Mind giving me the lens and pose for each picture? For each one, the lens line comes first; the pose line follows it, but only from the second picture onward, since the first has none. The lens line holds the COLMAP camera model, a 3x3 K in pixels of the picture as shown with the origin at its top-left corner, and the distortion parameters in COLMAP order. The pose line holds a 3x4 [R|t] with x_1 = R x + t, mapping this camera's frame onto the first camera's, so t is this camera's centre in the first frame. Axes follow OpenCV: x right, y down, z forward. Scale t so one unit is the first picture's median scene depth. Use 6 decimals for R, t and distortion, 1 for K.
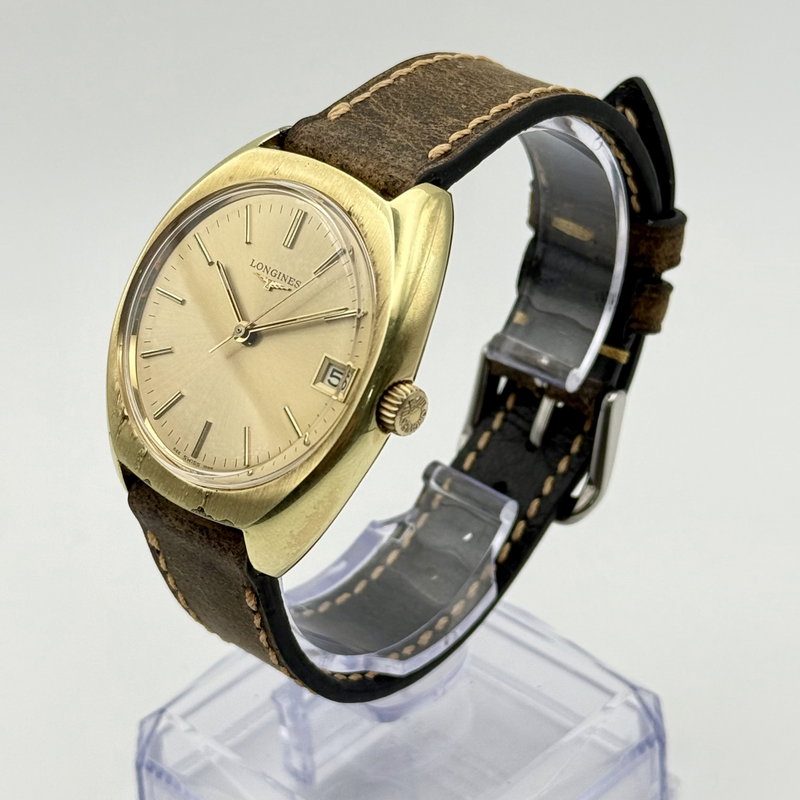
lens RADIAL K [[2414.3, 0, 400.0], [0, 2414.3, 400.0], [0, 0, 1]] dist [-0.032035, 1.376056]
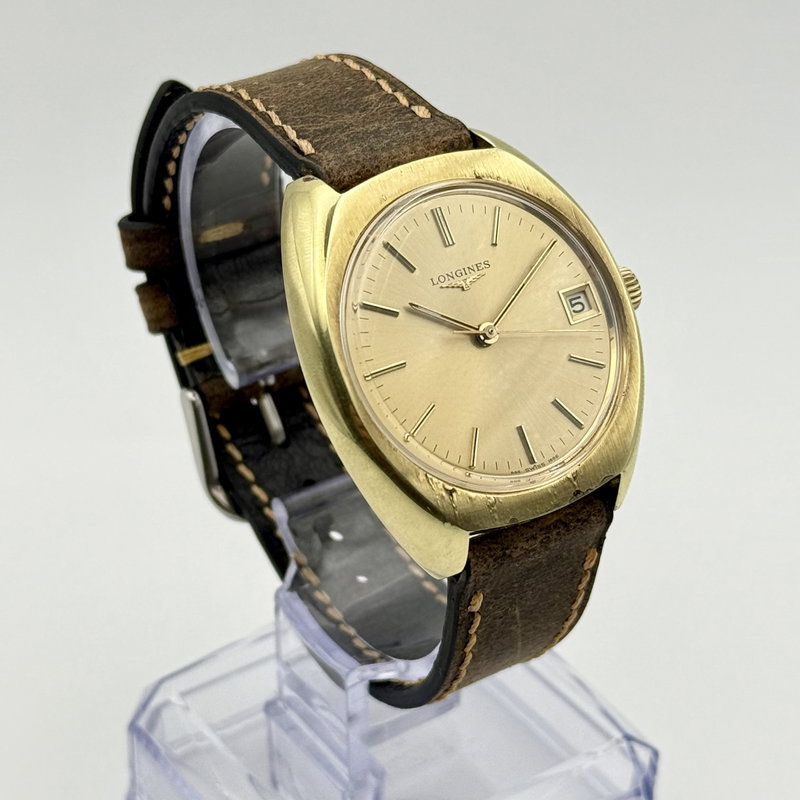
lens RADIAL K [[2414.3, 0, 400.0], [0, 2414.3, 400.0], [0, 0, 1]] dist [-0.032035, 1.376056]
pose [[0.206064, -0.473216, 0.856507, -0.902502], [0.530835, 0.789365, 0.308410, -0.320184], [-0.822041, 0.391112, 0.413859, 0.612820]]
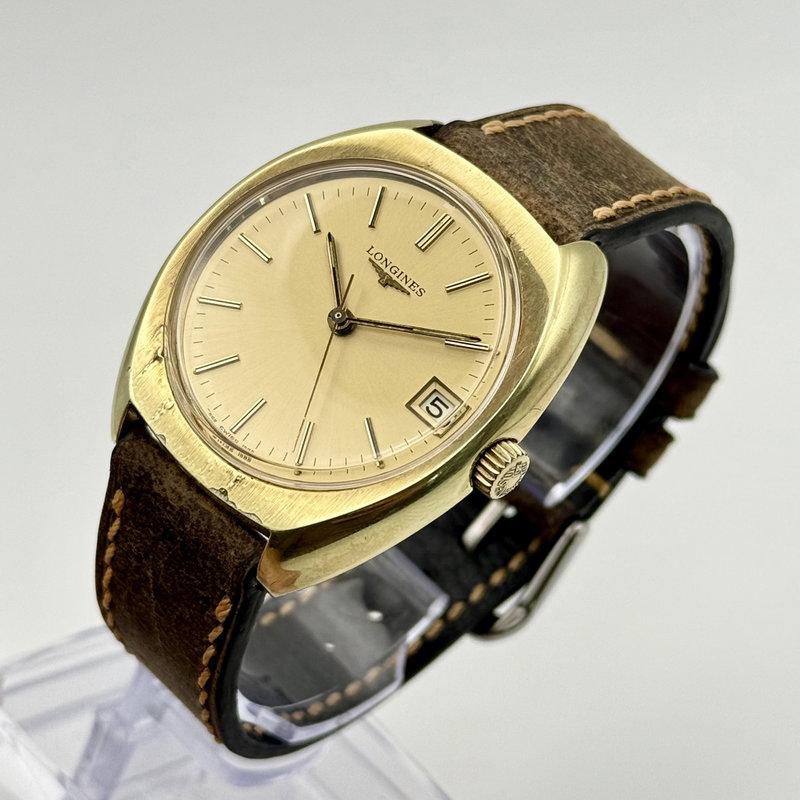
lens RADIAL K [[2436.7, 0, 401.6], [0, 2436.7, 290.5], [0, 0, 1]] dist [1.036630, -31.879487]
pose [[0.896831, 0.373650, 0.236811, -0.251394], [-0.350901, 0.926846, -0.133510, 0.070841], [-0.269374, 0.036639, 0.962338, 0.135277]]
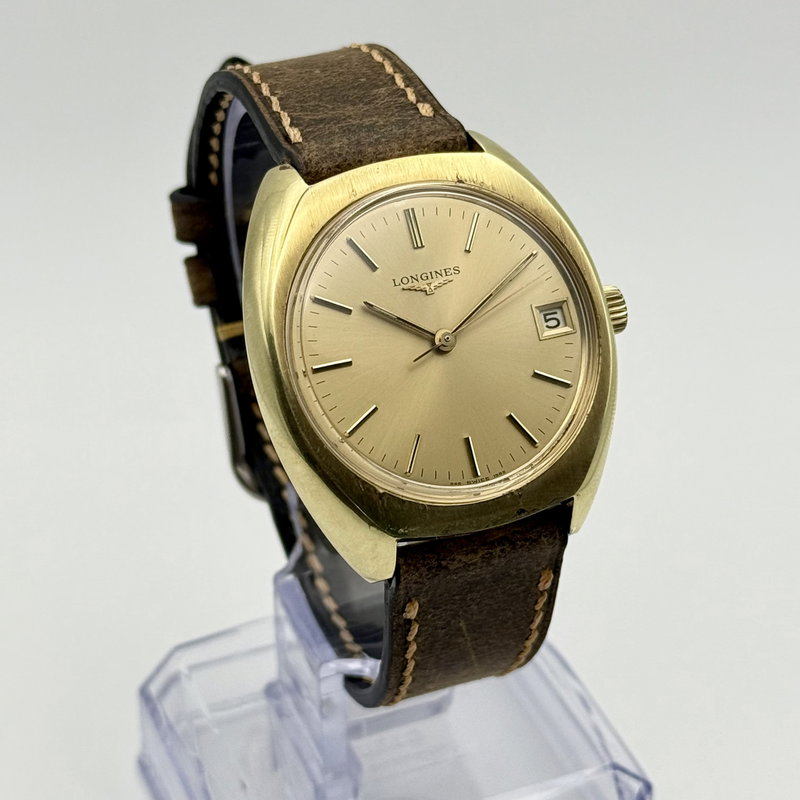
lens RADIAL K [[2414.3, 0, 400.0], [0, 2414.3, 400.0], [0, 0, 1]] dist [-0.032035, 1.376056]
pose [[0.408427, -0.450362, 0.793953, -0.828231], [0.494342, 0.840342, 0.222376, -0.225751], [-0.767342, 0.301660, 0.565851, 0.457721]]
